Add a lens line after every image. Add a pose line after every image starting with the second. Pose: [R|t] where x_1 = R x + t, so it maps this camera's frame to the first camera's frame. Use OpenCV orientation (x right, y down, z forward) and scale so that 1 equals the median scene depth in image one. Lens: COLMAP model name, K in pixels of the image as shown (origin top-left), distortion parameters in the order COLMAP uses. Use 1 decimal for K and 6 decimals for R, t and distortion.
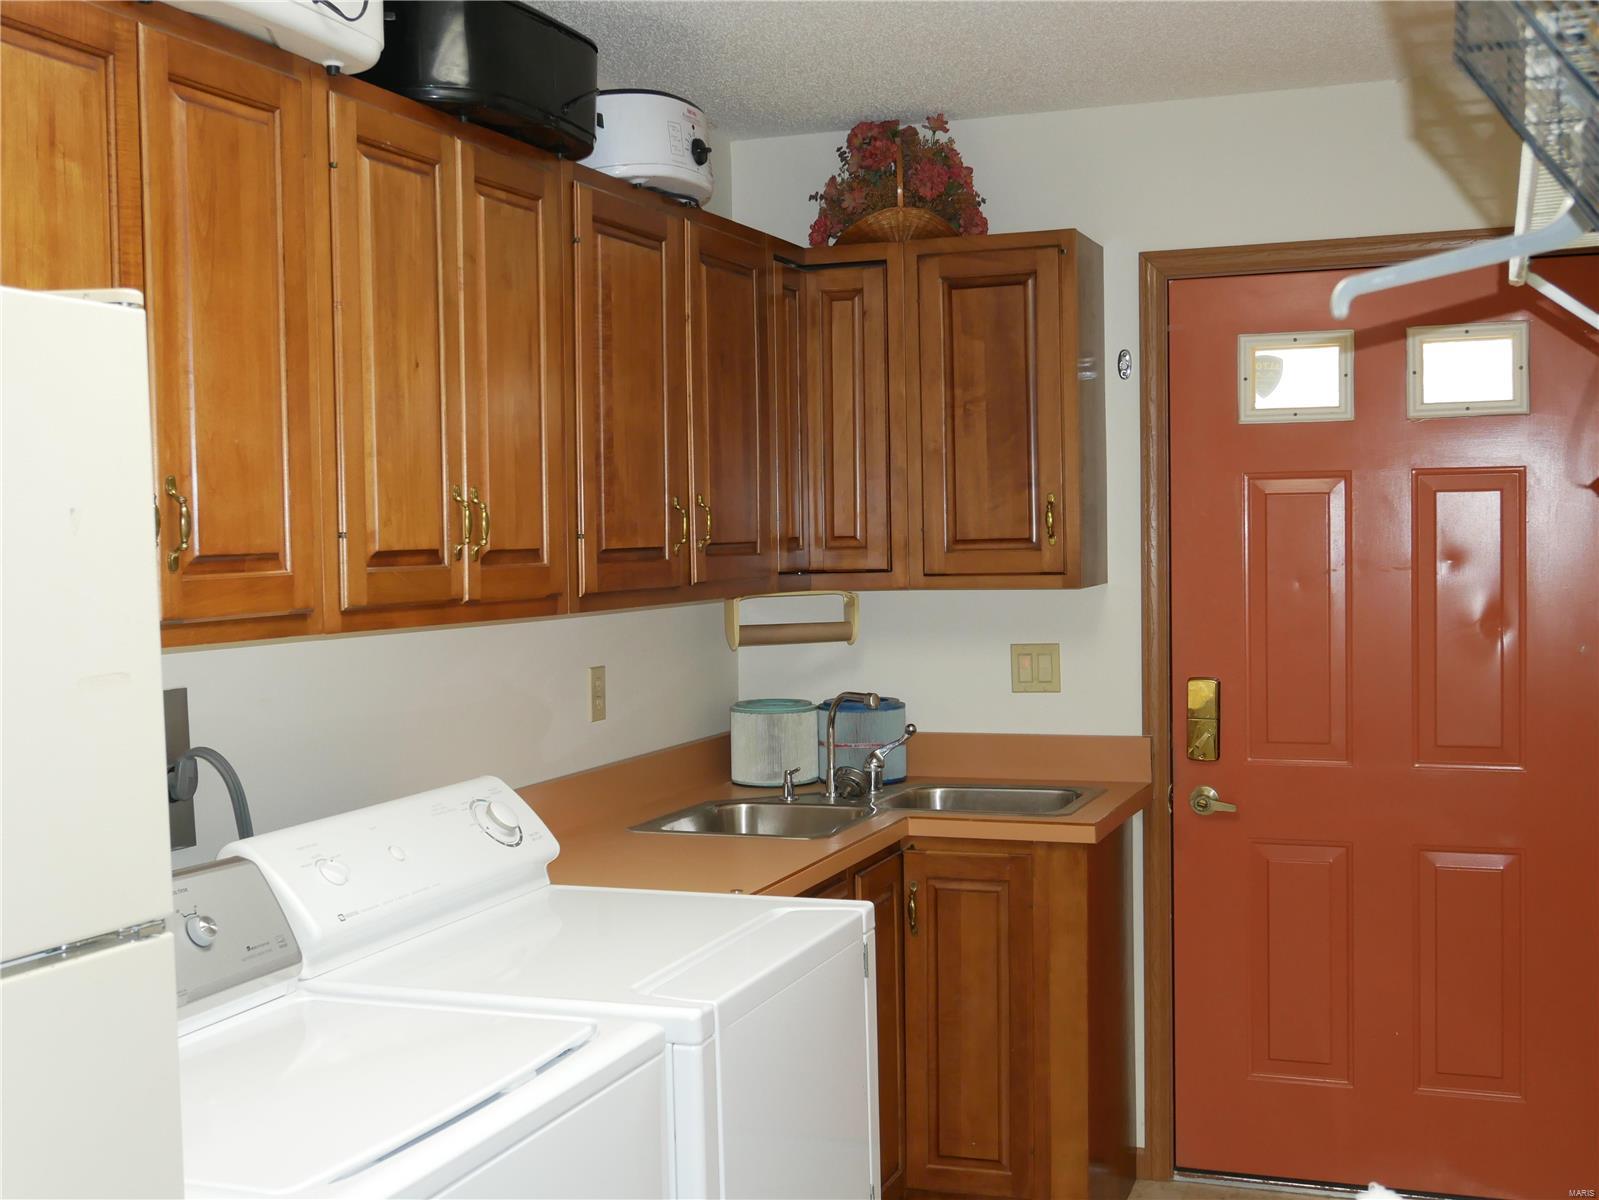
lens RADIAL K [[1892.6, 0, 803.5], [0, 1892.6, 597.9], [0, 0, 1]] dist [0.006237, 0.000000]
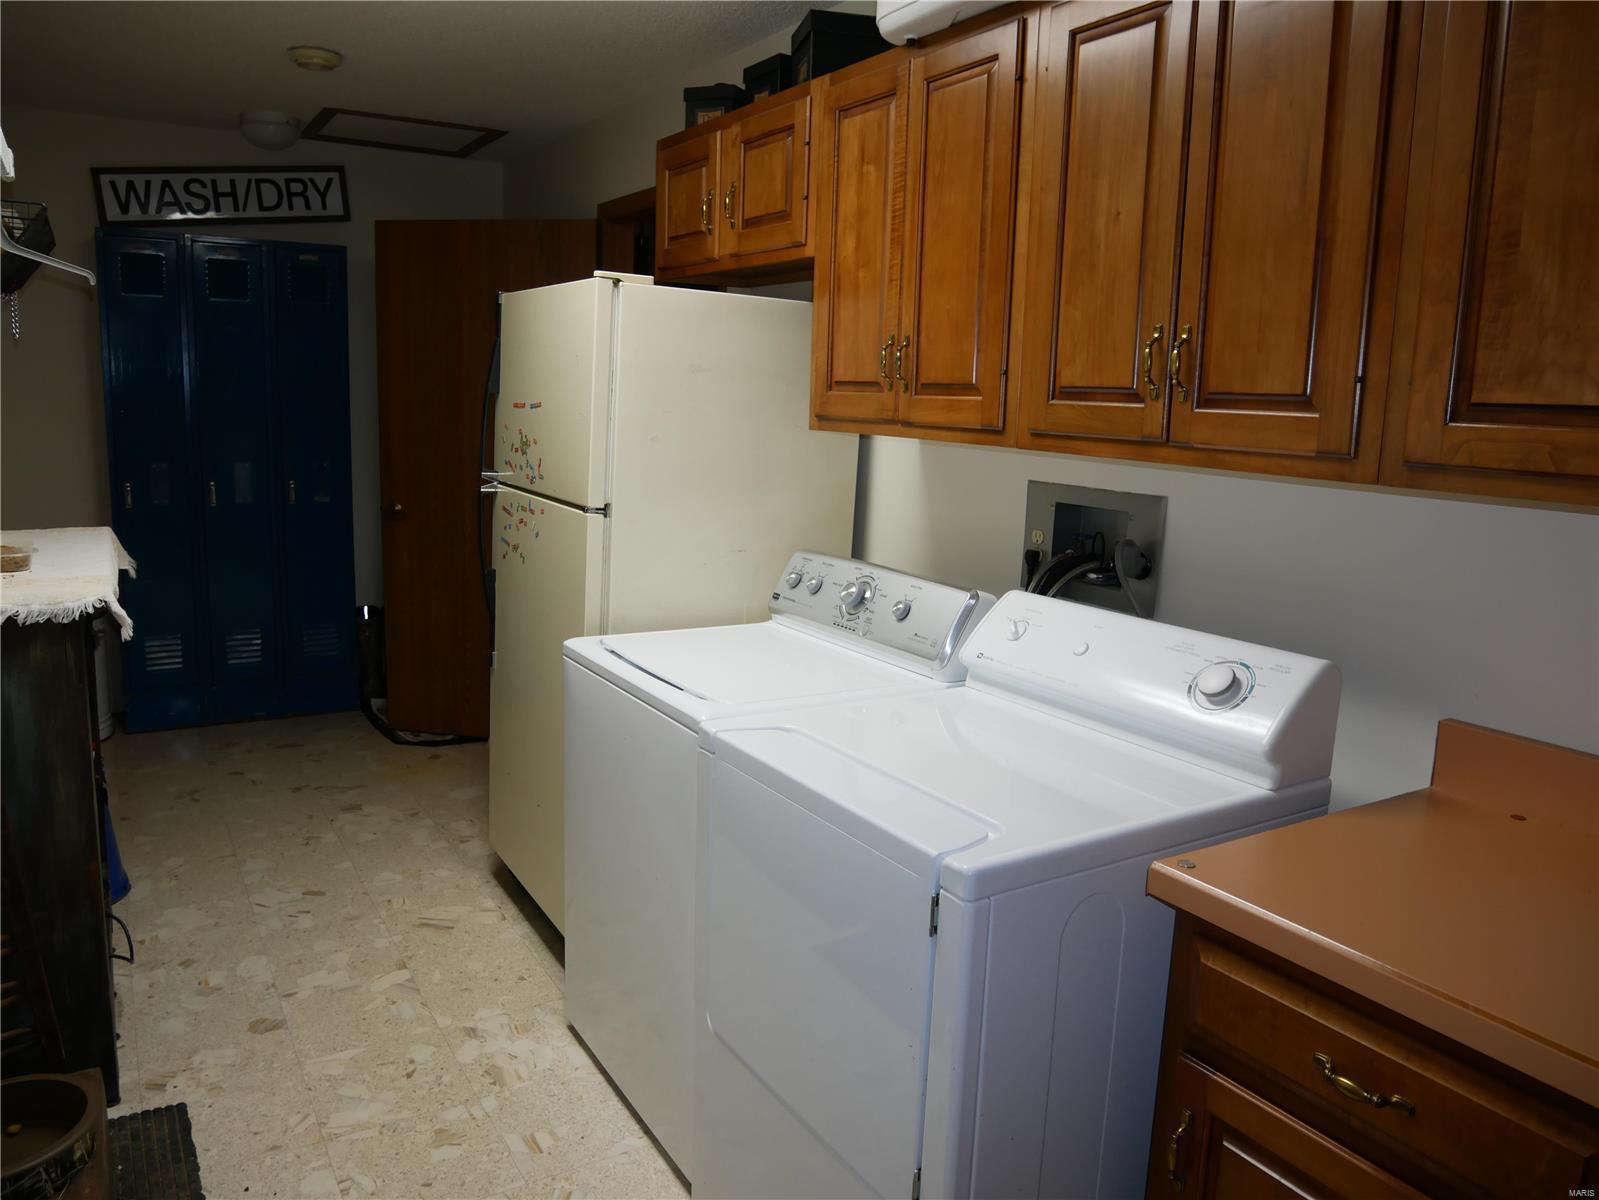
lens RADIAL K [[1162.5, 0, 799.6], [0, 1162.5, 595.3], [0, 0, 1]] dist [-0.049035, 0.003434]
pose [[-0.613798, 0.134883, -0.777855, 0.321861], [-0.047356, 0.977231, 0.206824, -0.027393], [0.788041, 0.163784, -0.593435, 0.922115]]
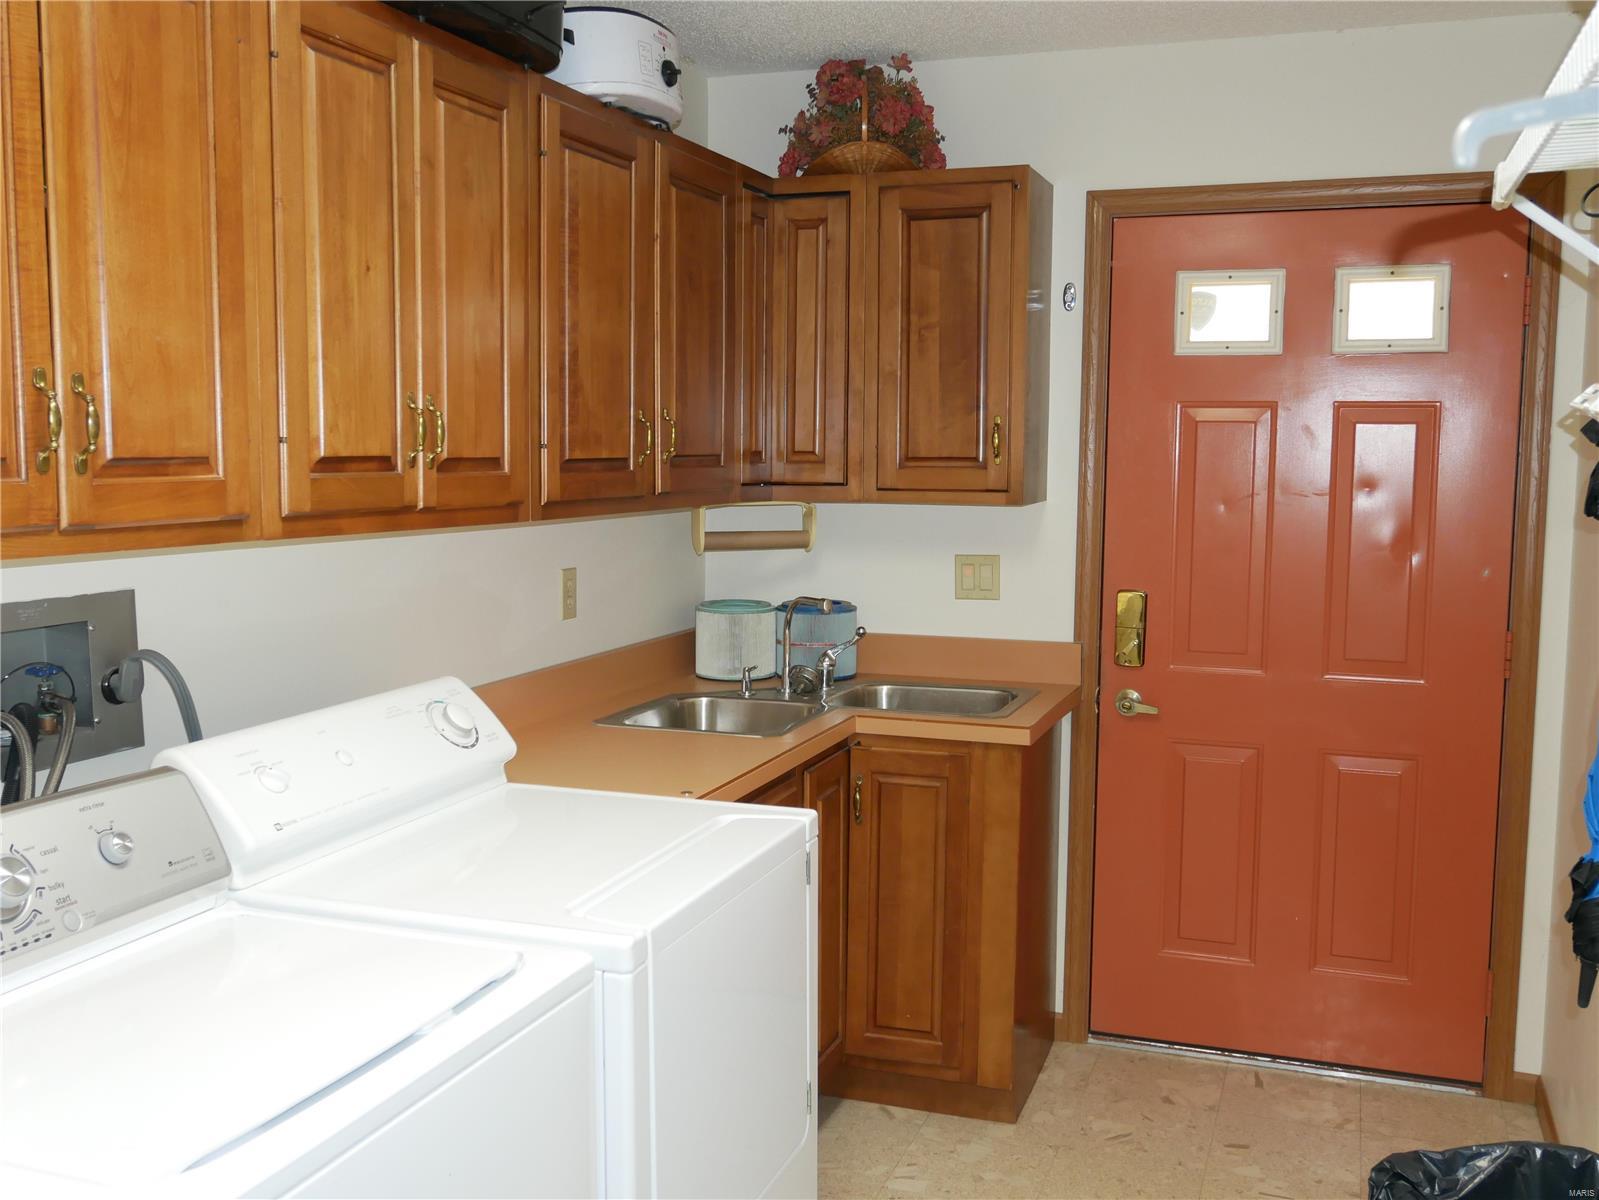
lens RADIAL K [[1551.4, 0, 797.9], [0, 1551.4, 593.0], [0, 0, 1]] dist [0.006001, 0.000000]
pose [[0.999650, 0.023581, 0.011984, 0.010380], [-0.024267, 0.997858, 0.060756, -0.006297], [-0.010525, -0.061025, 0.998081, 0.127885]]
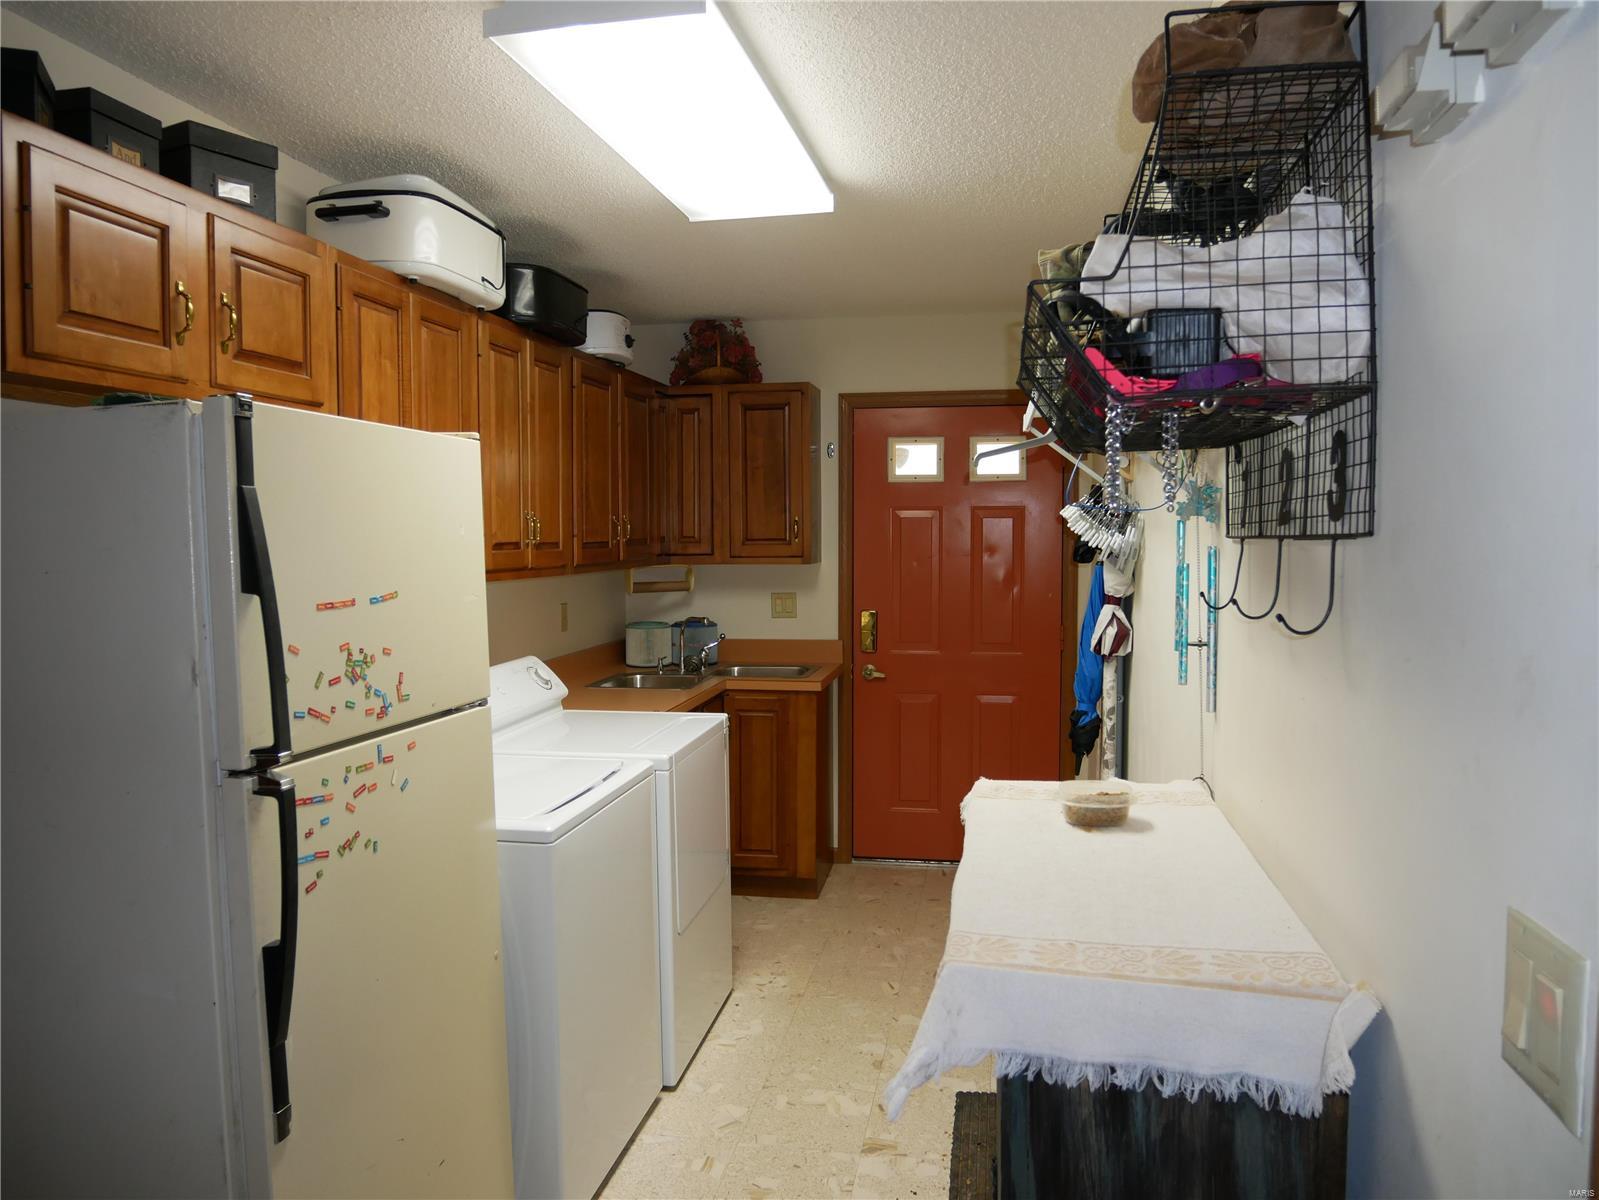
lens RADIAL K [[1162.5, 0, 799.5], [0, 1162.5, 599.2], [0, 0, 1]] dist [-0.049035, 0.003434]
pose [[0.983615, 0.001573, 0.180273, -0.088950], [-0.005796, 0.999721, 0.022902, 0.003944], [-0.180187, -0.023572, 0.983350, -0.203755]]
